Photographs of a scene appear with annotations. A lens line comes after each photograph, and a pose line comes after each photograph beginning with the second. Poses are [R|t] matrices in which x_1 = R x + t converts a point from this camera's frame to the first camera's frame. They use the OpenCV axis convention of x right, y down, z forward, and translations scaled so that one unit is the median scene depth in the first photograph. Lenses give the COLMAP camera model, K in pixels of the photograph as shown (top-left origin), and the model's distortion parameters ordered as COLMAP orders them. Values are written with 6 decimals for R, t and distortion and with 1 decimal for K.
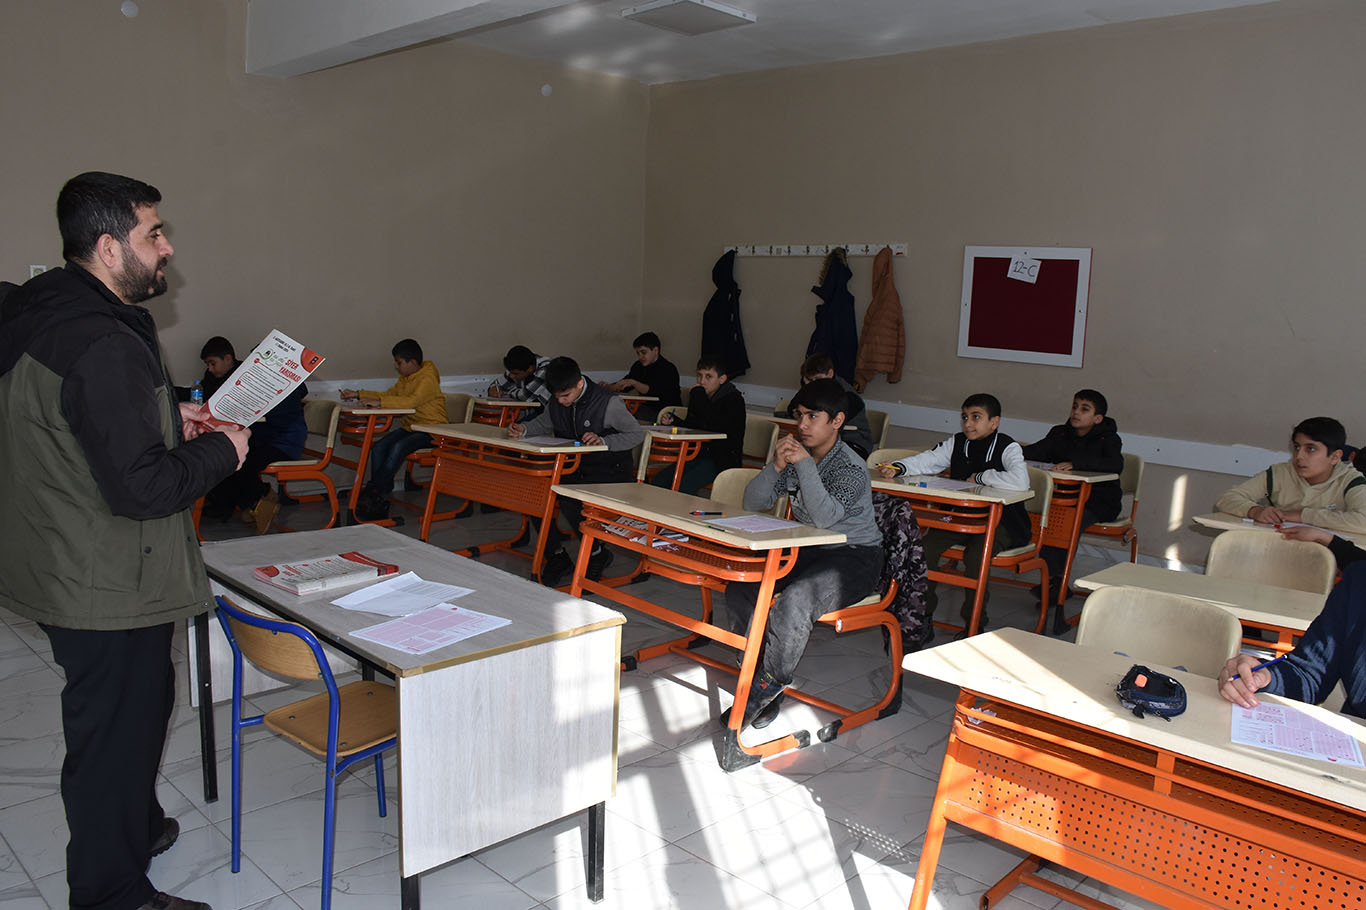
lens RADIAL K [[1064.0, 0, 683.0], [0, 1064.0, 455.0], [0, 0, 1]] dist [-0.142183, 0.002690]
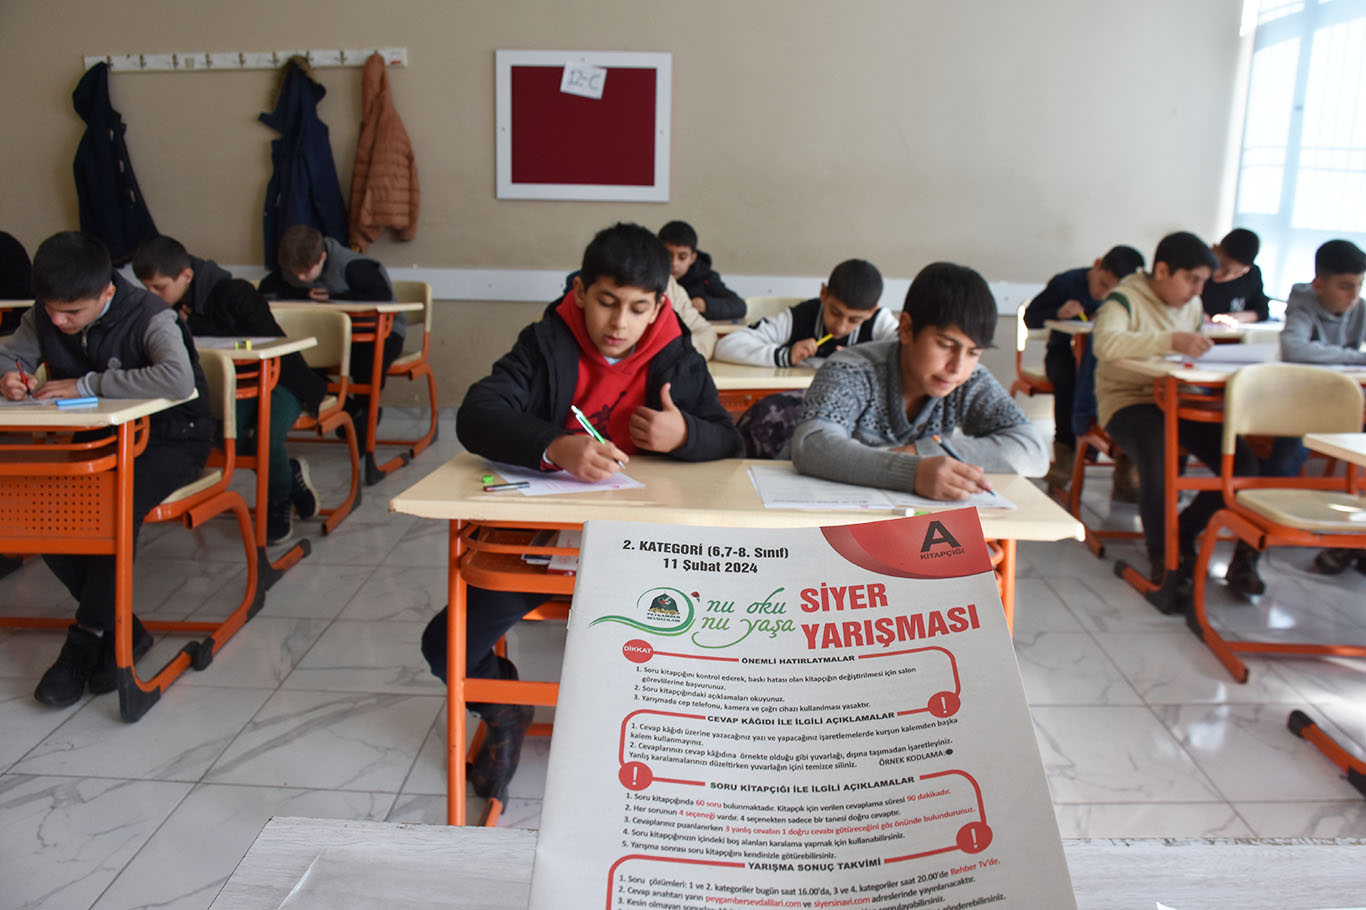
lens RADIAL K [[1048.9, 0, 695.3], [0, 1048.9, 453.3], [0, 0, 1]] dist [-0.151737, 0.085118]
pose [[0.716667, -0.201284, 0.667737, -0.188915], [0.111683, 0.978212, 0.175007, -0.030117], [-0.688415, -0.050847, 0.723533, 0.374076]]
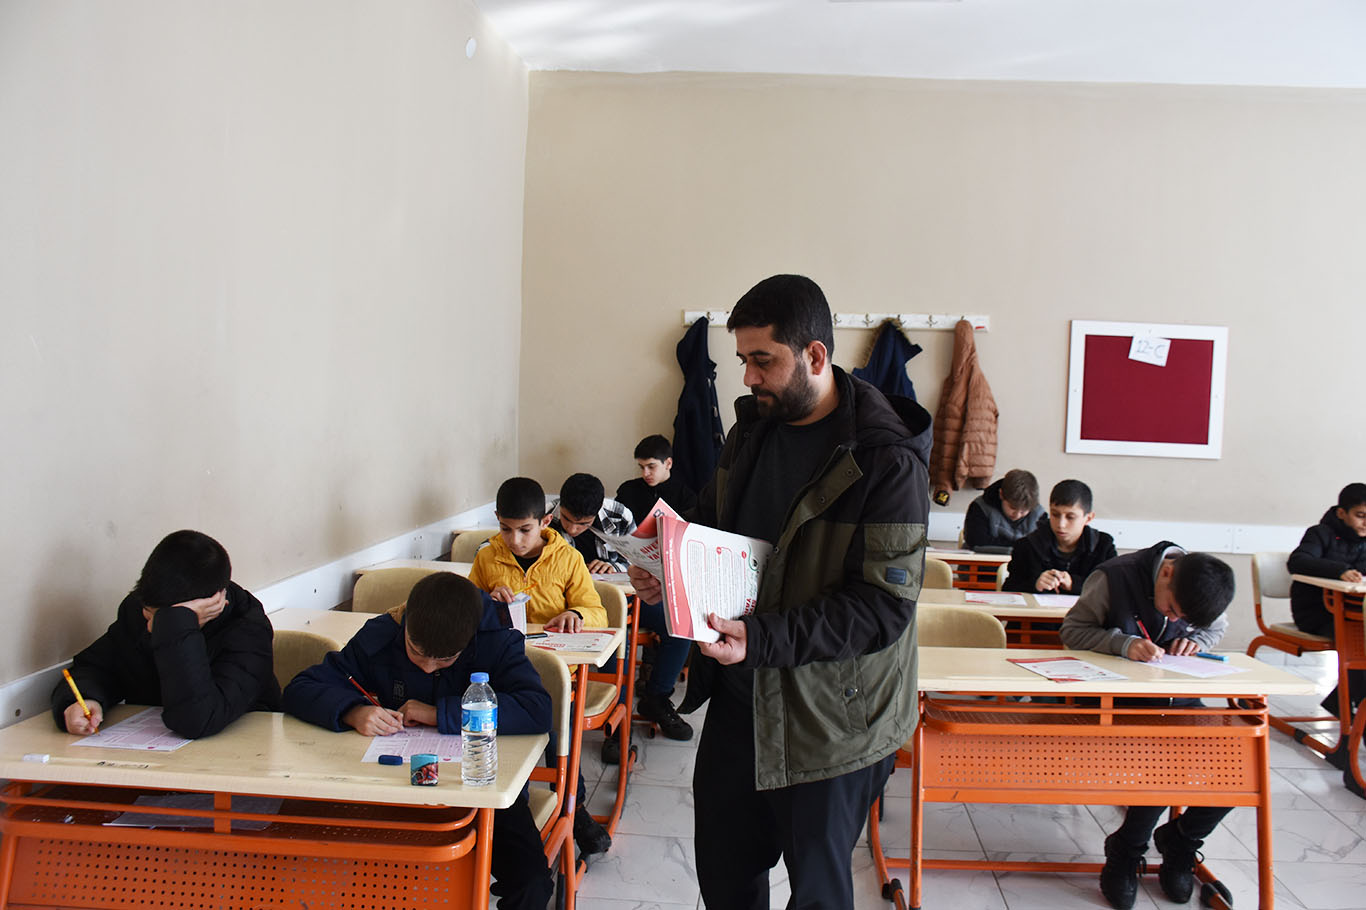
lens RADIAL K [[1048.9, 0, 695.3], [0, 1048.9, 453.3], [0, 0, 1]] dist [-0.151737, 0.085118]
pose [[0.763688, -0.052583, 0.643441, -0.524399], [0.097887, 0.994585, -0.034900, -0.100895], [-0.638121, 0.089637, 0.764700, 0.608407]]
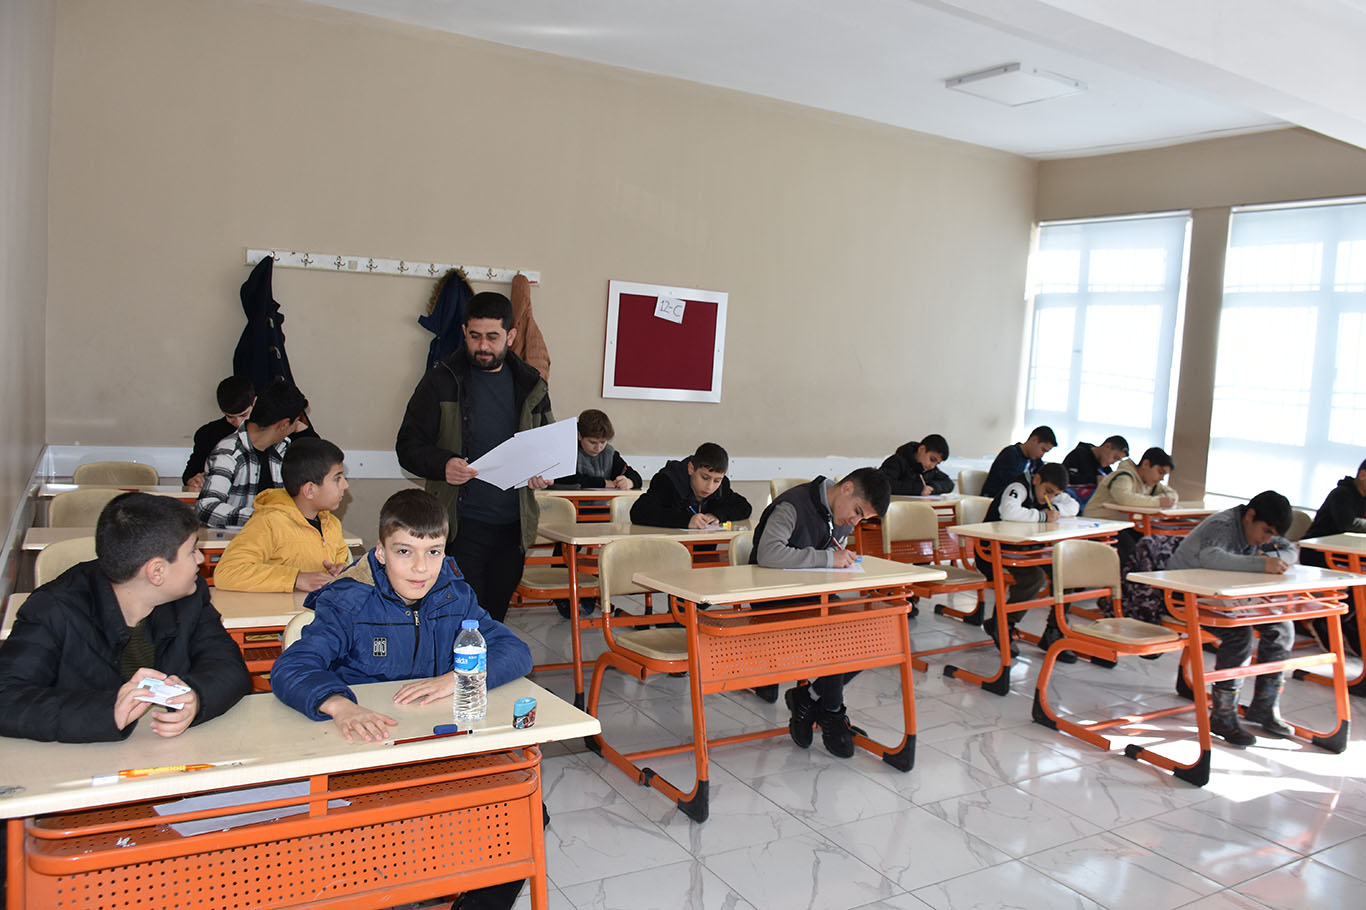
lens RADIAL K [[1048.9, 0, 695.3], [0, 1048.9, 453.3], [0, 0, 1]] dist [-0.151737, 0.085118]
pose [[0.251909, -0.111151, 0.961347, -0.671330], [0.091886, 0.991641, 0.090576, -0.130830], [-0.963379, 0.065518, 0.260017, 0.732751]]
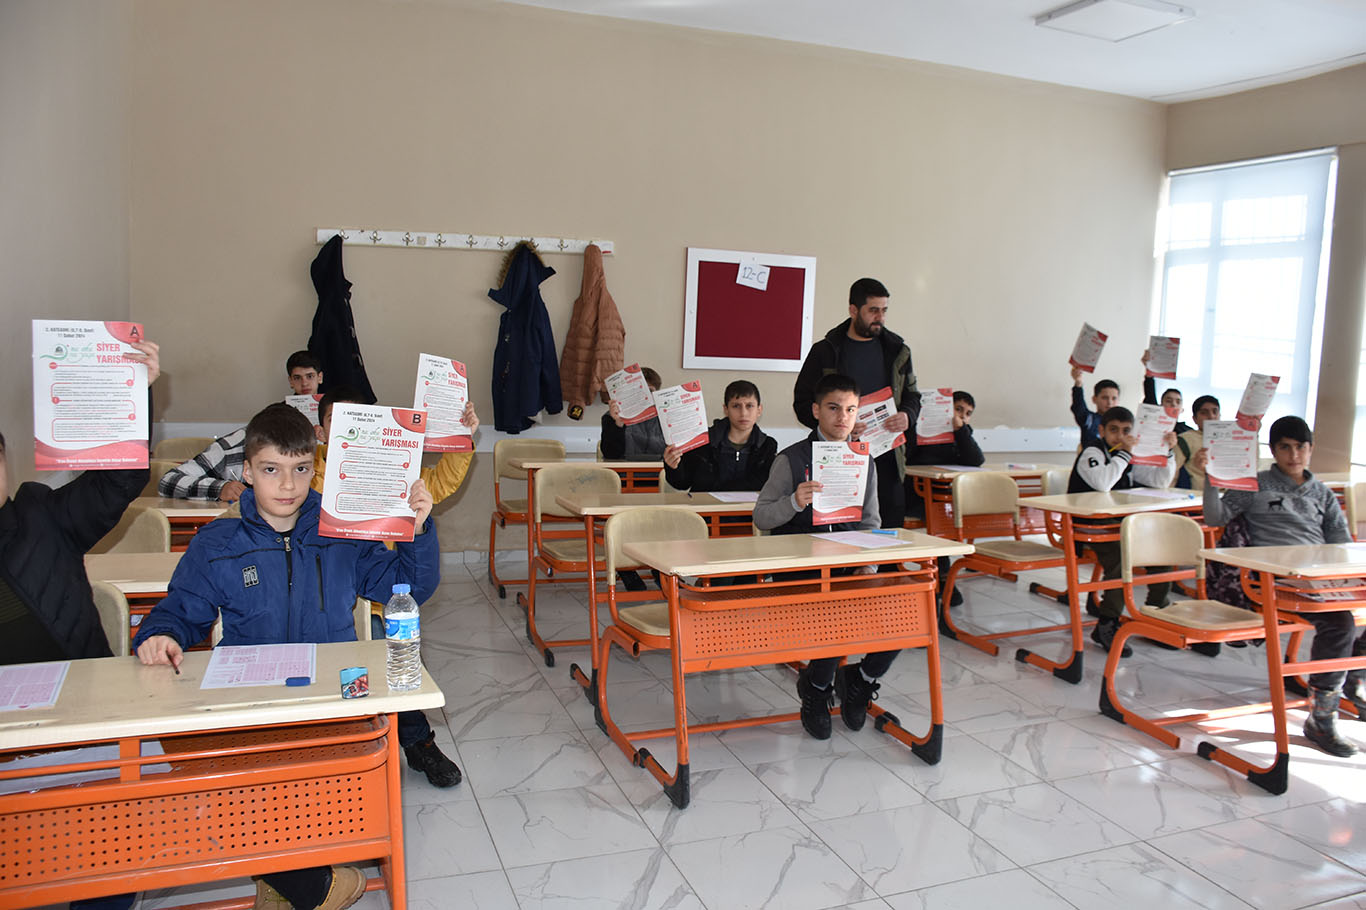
lens RADIAL K [[1048.9, 0, 695.3], [0, 1048.9, 453.3], [0, 0, 1]] dist [-0.151737, 0.085118]
pose [[0.409337, -0.131938, 0.902793, -0.612704], [0.116449, 0.988952, 0.091730, -0.110993], [-0.904921, 0.067581, 0.420178, 0.659089]]
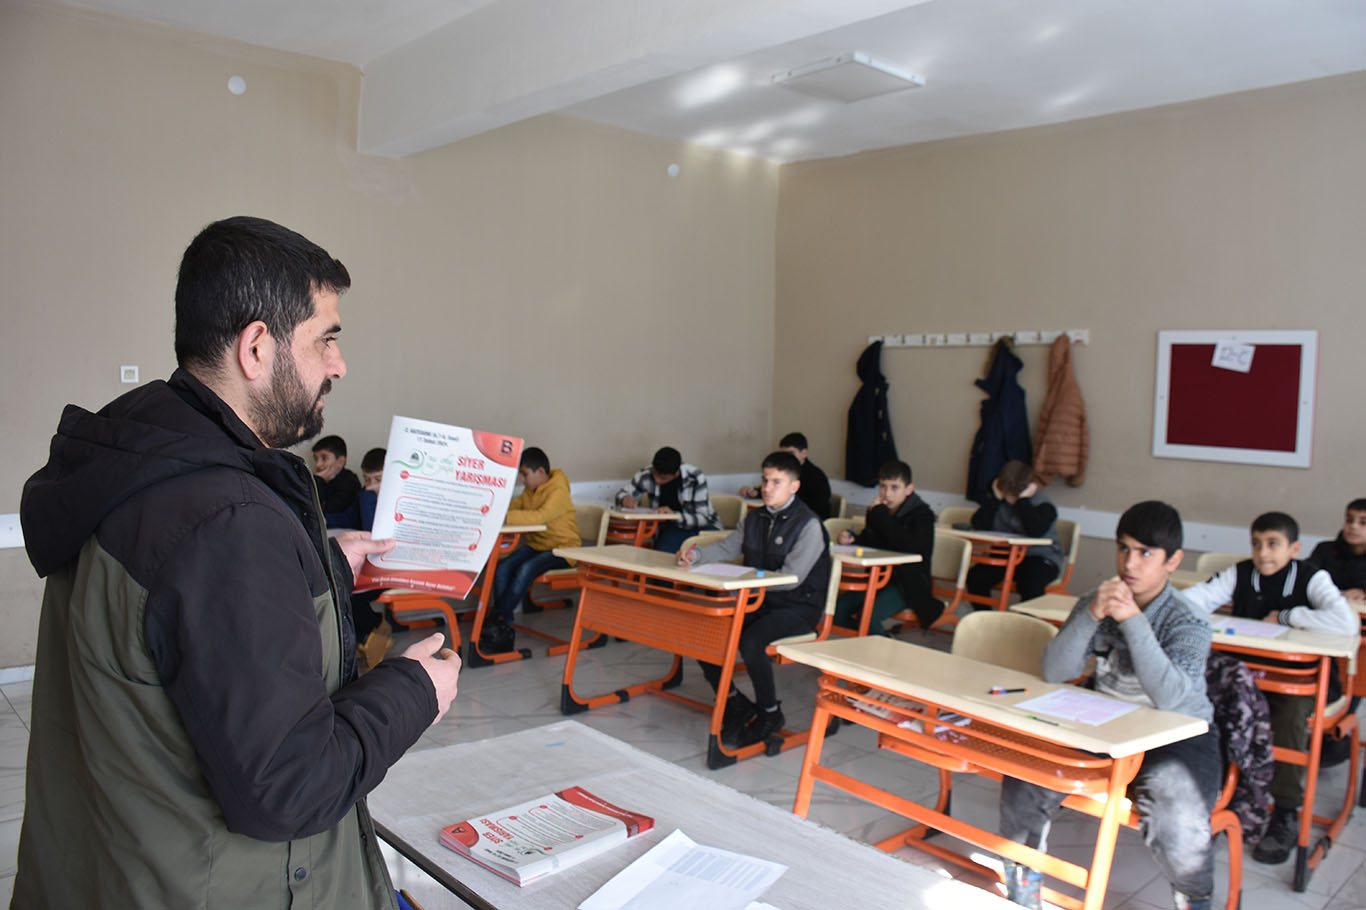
lens RADIAL K [[1048.9, 0, 695.3], [0, 1048.9, 453.3], [0, 0, 1]] dist [-0.151737, 0.085118]
pose [[0.998802, -0.013556, -0.047022, -0.088970], [0.009576, 0.996433, -0.083838, -0.029913], [0.047991, 0.083287, 0.995369, 0.139232]]
